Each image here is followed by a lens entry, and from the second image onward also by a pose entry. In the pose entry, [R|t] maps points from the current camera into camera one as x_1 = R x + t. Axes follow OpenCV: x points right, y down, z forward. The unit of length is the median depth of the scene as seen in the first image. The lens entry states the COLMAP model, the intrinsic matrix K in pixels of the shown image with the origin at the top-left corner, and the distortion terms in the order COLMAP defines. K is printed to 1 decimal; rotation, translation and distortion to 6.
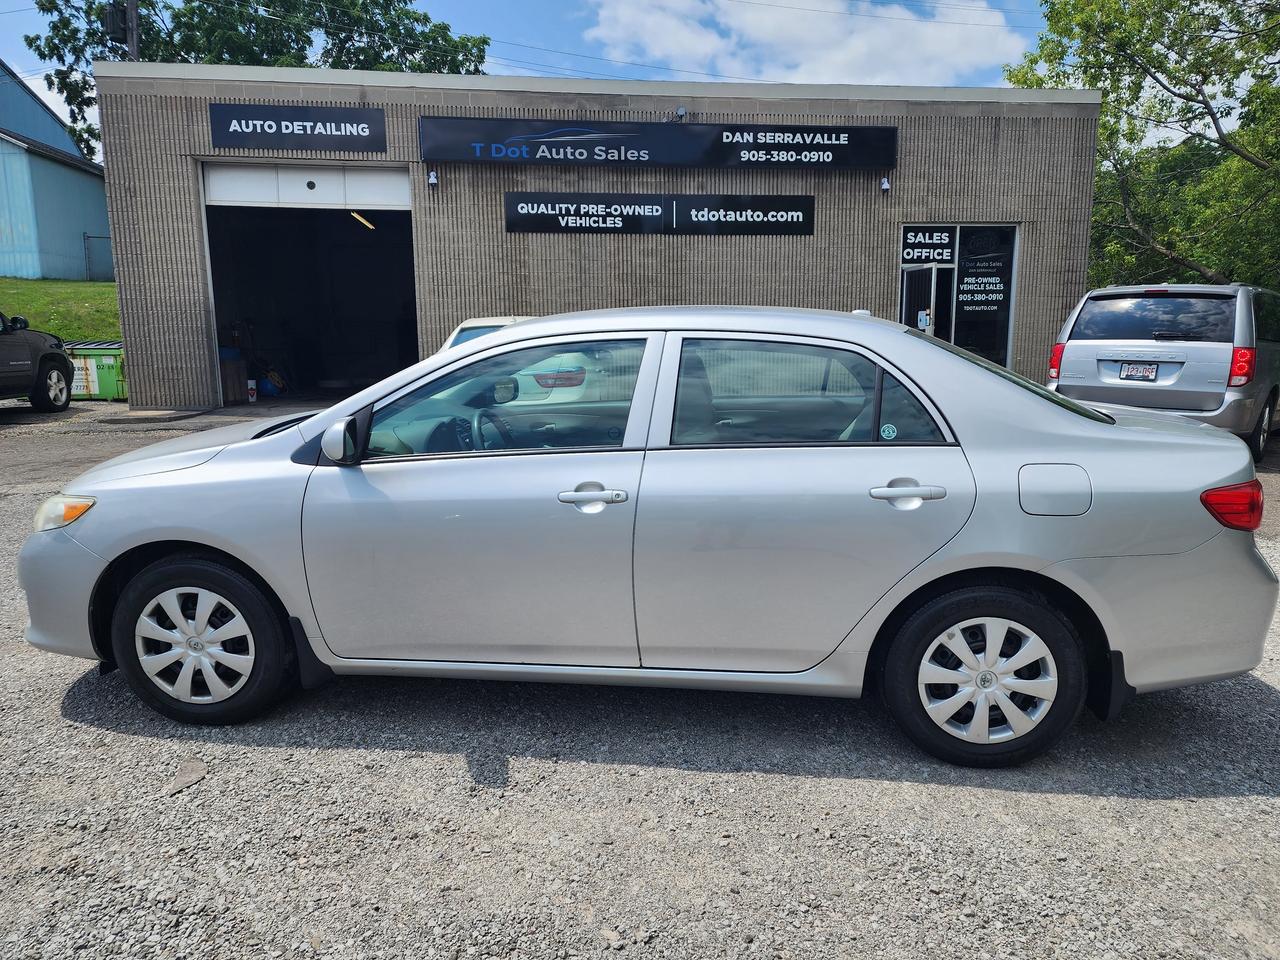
lens RADIAL K [[848.0, 0, 629.5], [0, 848.0, 496.9], [0, 0, 1]] dist [0.050270, -0.042661]
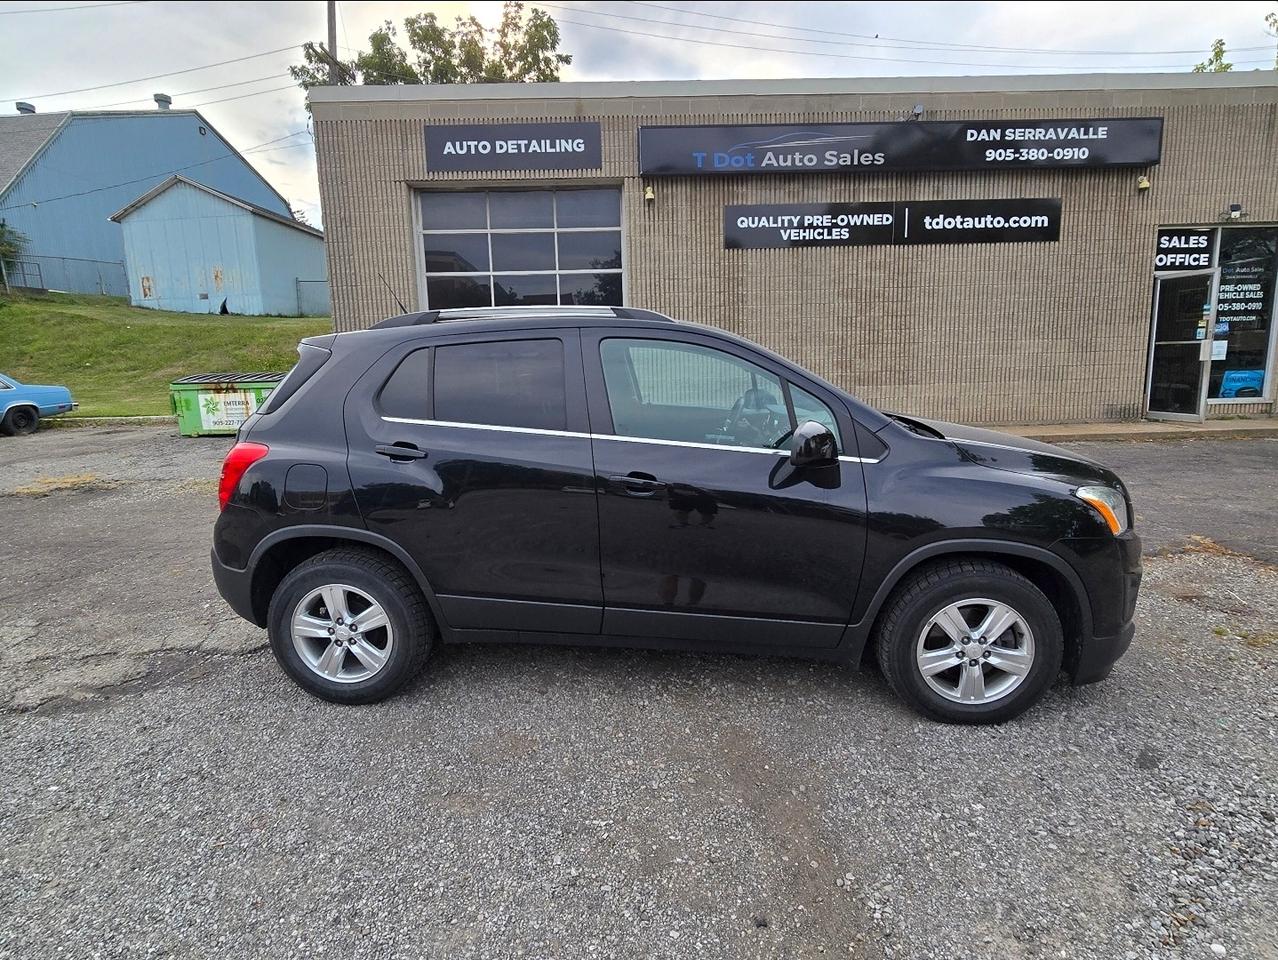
lens RADIAL K [[665.1, 0, 632.3], [0, 665.1, 480.1], [0, 0, 1]] dist [-0.000924, -0.005712]
pose [[0.995379, -0.003169, -0.095973, -0.175218], [0.003678, 0.999980, 0.005129, -0.061127], [0.095955, -0.005458, 0.995371, 0.264327]]
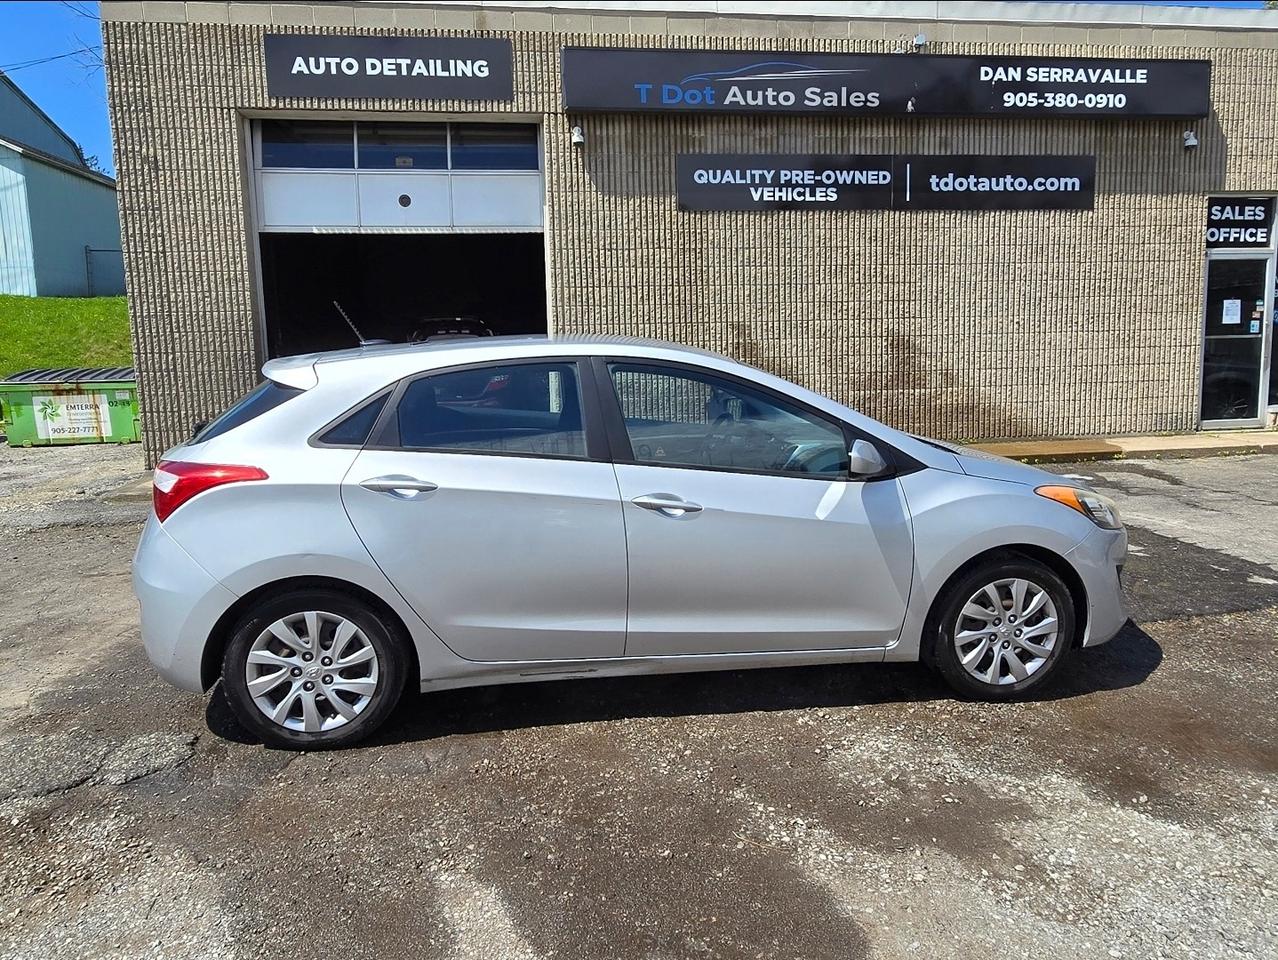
lens RADIAL K [[844.8, 0, 634.3], [0, 844.8, 477.3], [0, 0, 1]] dist [-0.002515, 0.000529]
pose [[0.999776, -0.019947, 0.007057, -0.188847], [0.020183, 0.999182, -0.035039, -0.066309], [-0.006353, 0.035174, 0.999361, 0.309959]]
